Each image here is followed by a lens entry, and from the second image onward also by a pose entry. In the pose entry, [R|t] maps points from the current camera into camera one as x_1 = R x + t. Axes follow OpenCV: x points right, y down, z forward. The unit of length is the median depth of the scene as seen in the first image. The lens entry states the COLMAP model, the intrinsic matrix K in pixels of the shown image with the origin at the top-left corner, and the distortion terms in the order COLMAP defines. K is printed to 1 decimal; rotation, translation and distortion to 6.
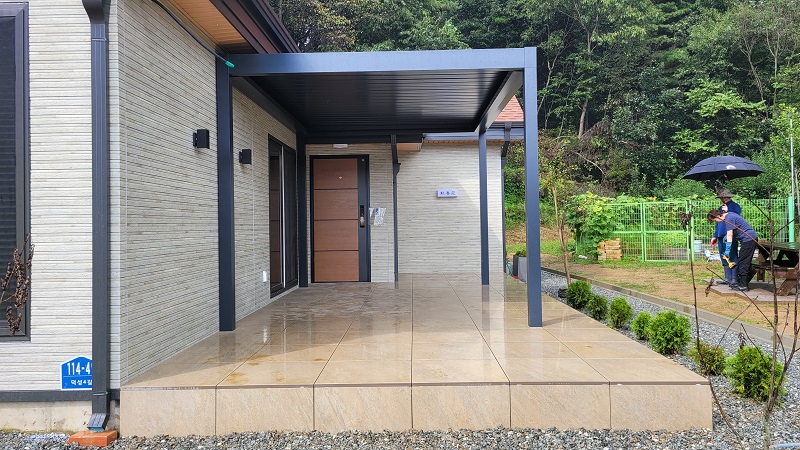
lens RADIAL K [[600.5, 0, 401.6], [0, 600.5, 213.4], [0, 0, 1]] dist [0.035552, -0.008478]
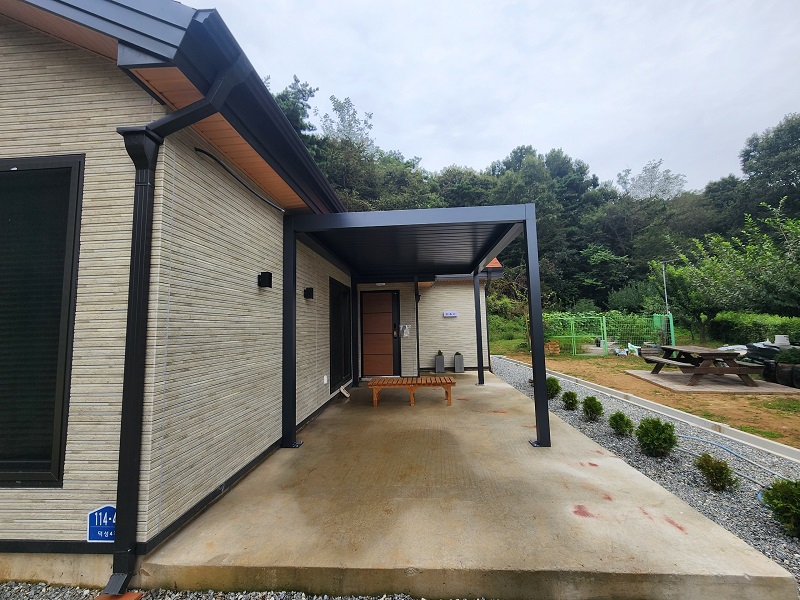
lens RADIAL K [[330.1, 0, 401.0], [0, 330.1, 296.6], [0, 0, 1]] dist [0.000732, 0.000059]
pose [[0.999013, -0.012720, -0.042565, -0.027169], [0.009498, 0.997134, -0.075055, -0.033806], [0.043398, 0.074577, 0.996271, 0.319366]]
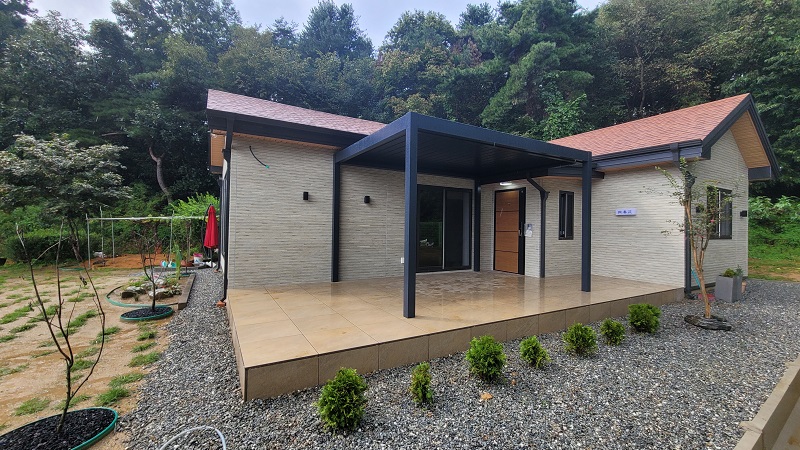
lens RADIAL K [[326.1, 0, 398.2], [0, 326.1, 224.3], [0, 0, 1]] dist [-0.000761, 0.000017]
pose [[0.515874, 0.017773, -0.856480, 0.840746], [-0.008480, 0.999842, 0.015641, -0.033171], [0.856622, -0.000806, 0.515944, 0.599398]]
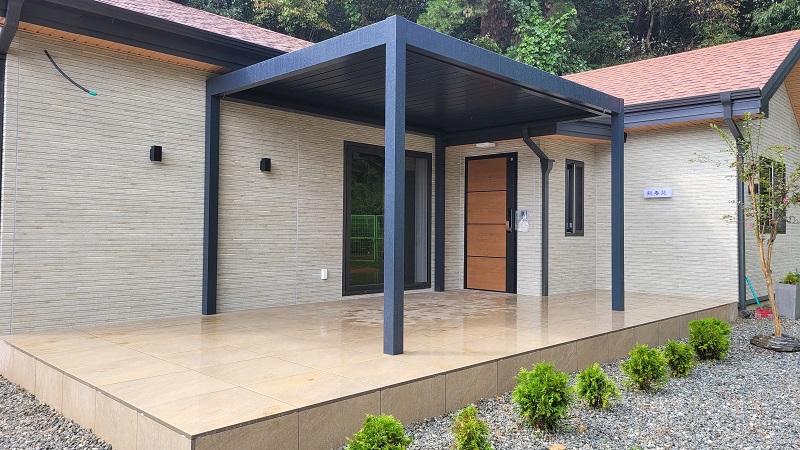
lens RADIAL K [[600.5, 0, 401.6], [0, 600.5, 213.4], [0, 0, 1]] dist [0.035552, -0.008478]
pose [[0.727182, 0.003498, -0.686435, 0.797999], [-0.009103, 0.999948, -0.004547, -0.000652], [0.686384, 0.009555, 0.727177, 0.410121]]
